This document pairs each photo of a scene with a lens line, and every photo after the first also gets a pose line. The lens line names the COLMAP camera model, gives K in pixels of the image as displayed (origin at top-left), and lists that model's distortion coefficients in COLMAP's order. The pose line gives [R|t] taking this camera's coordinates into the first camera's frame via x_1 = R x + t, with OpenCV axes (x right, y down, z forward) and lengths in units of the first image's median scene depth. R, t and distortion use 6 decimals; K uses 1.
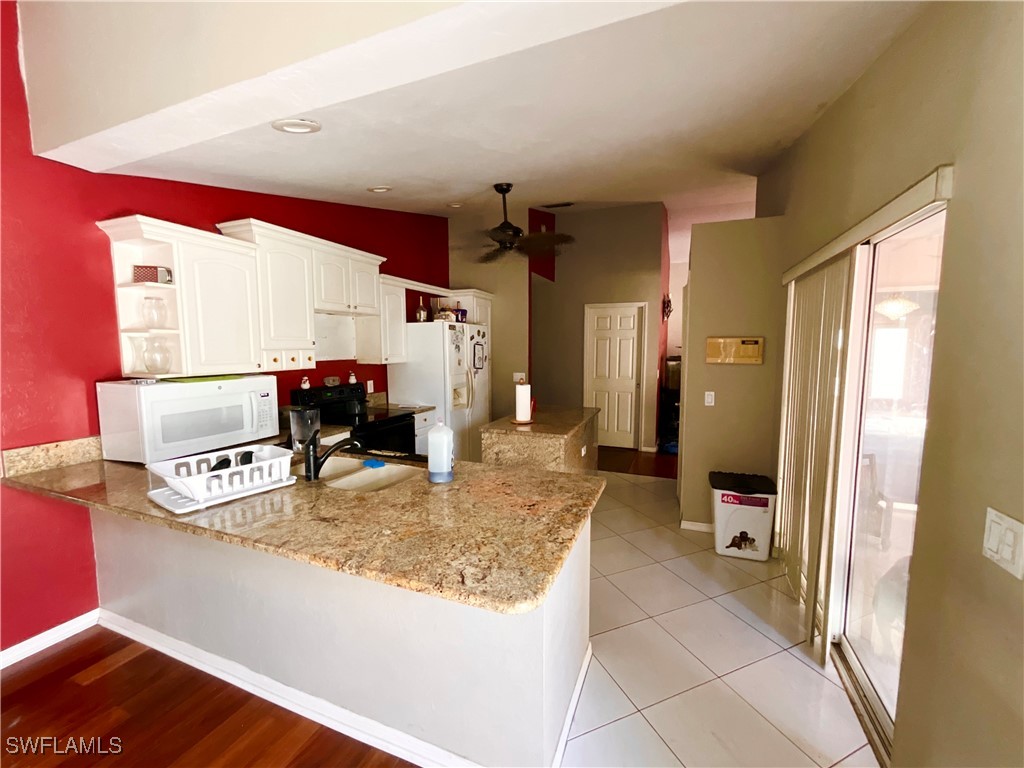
lens RADIAL K [[414.6, 0, 513.2], [0, 414.6, 383.7], [0, 0, 1]] dist [-0.001508, 0.002359]
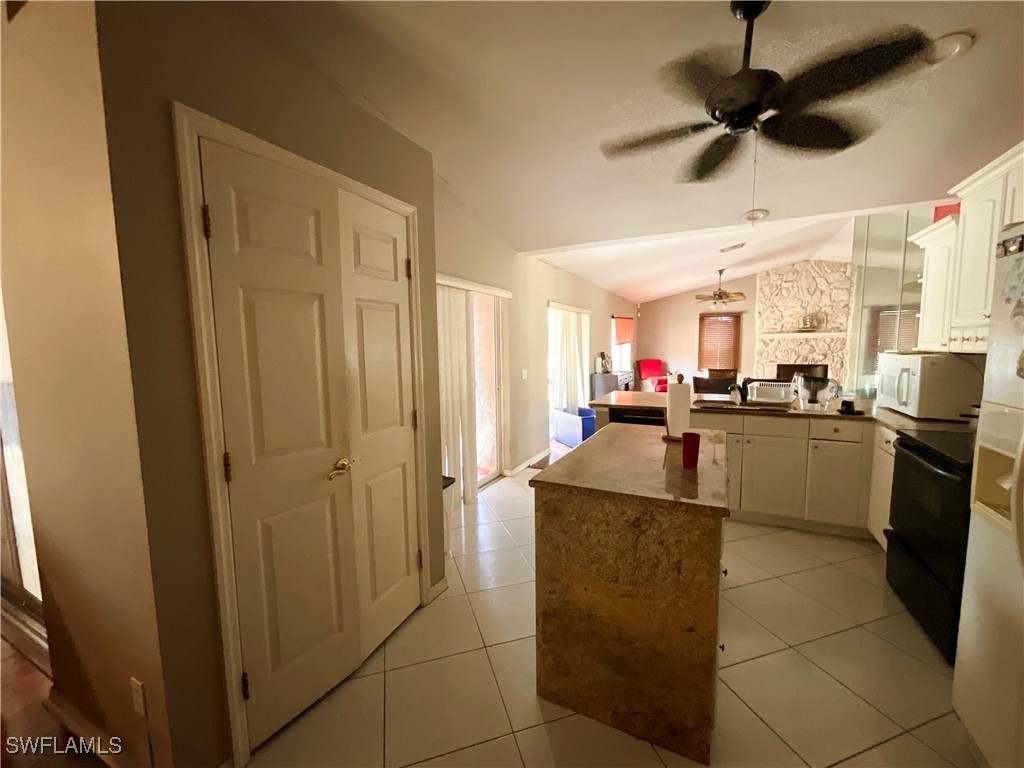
lens RADIAL K [[414.6, 0, 515.5], [0, 414.6, 386.8], [0, 0, 1]] dist [-0.001508, 0.002359]
pose [[-0.996765, 0.004474, 0.080241, 0.245833], [0.019890, 0.981119, 0.192381, -0.131834], [-0.077866, 0.193355, -0.978034, 1.753276]]
